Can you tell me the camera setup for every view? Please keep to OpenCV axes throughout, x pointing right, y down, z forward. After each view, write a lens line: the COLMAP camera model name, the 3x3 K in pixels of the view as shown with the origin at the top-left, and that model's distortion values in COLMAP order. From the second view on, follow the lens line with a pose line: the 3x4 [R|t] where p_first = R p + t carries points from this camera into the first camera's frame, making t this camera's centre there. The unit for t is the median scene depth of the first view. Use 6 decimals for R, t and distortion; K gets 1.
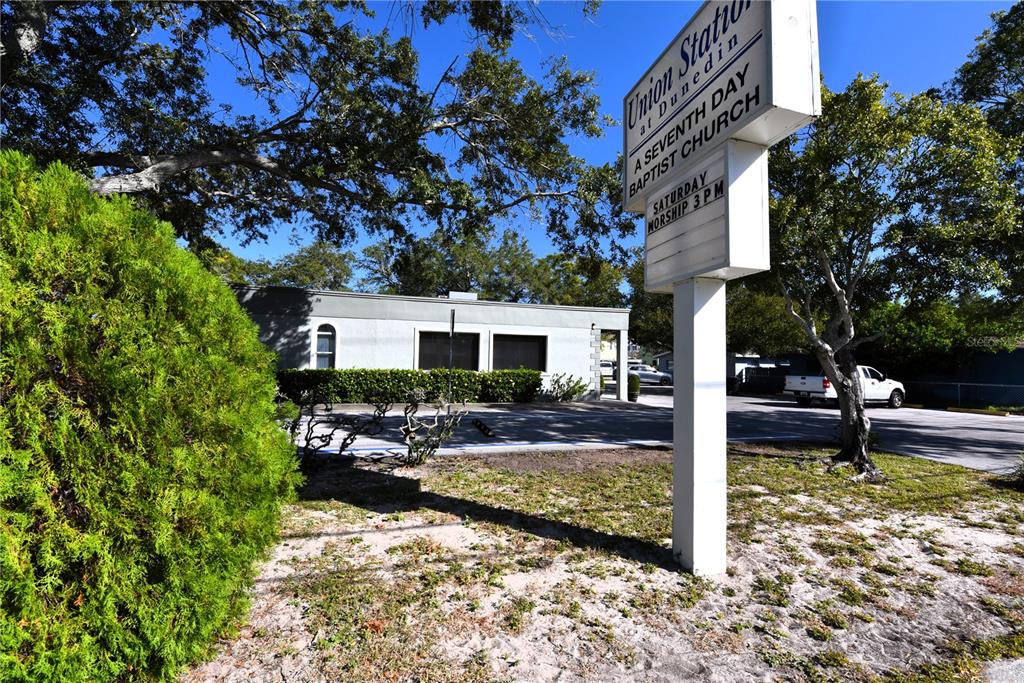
lens RADIAL K [[411.5, 0, 515.9], [0, 411.5, 342.2], [0, 0, 1]] dist [-0.011262, -0.003088]
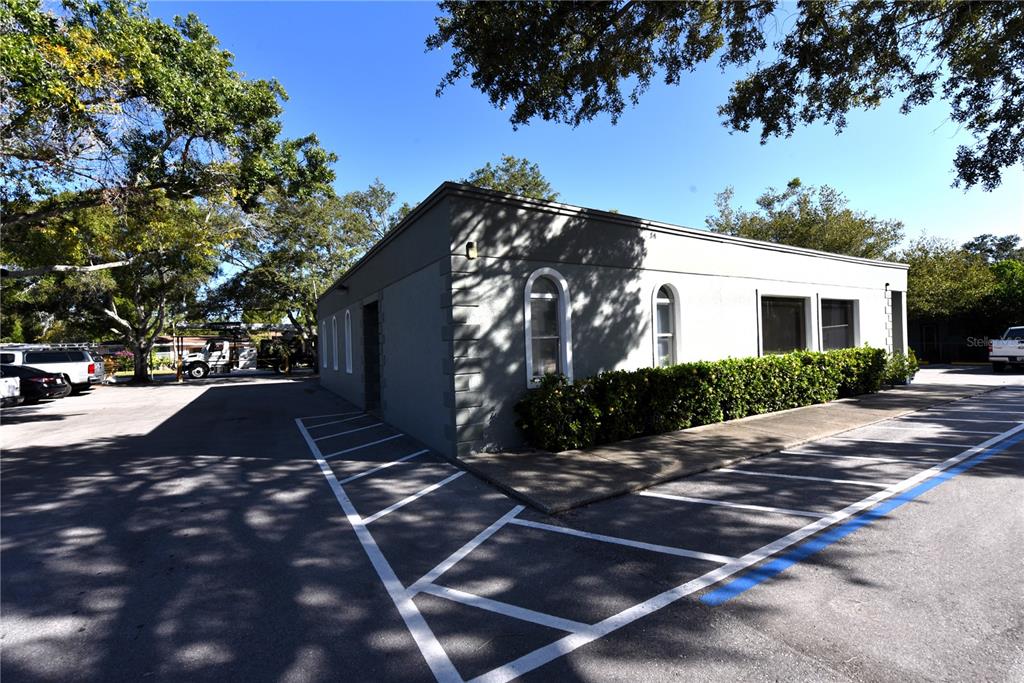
lens RADIAL K [[440.1, 0, 518.6], [0, 440.1, 343.1], [0, 0, 1]] dist [-0.001757, -0.010014]
pose [[0.965263, -0.048834, 0.256675, -0.777830], [0.035420, 0.997767, 0.056630, -0.005366], [-0.258868, -0.045571, 0.964837, 0.443821]]
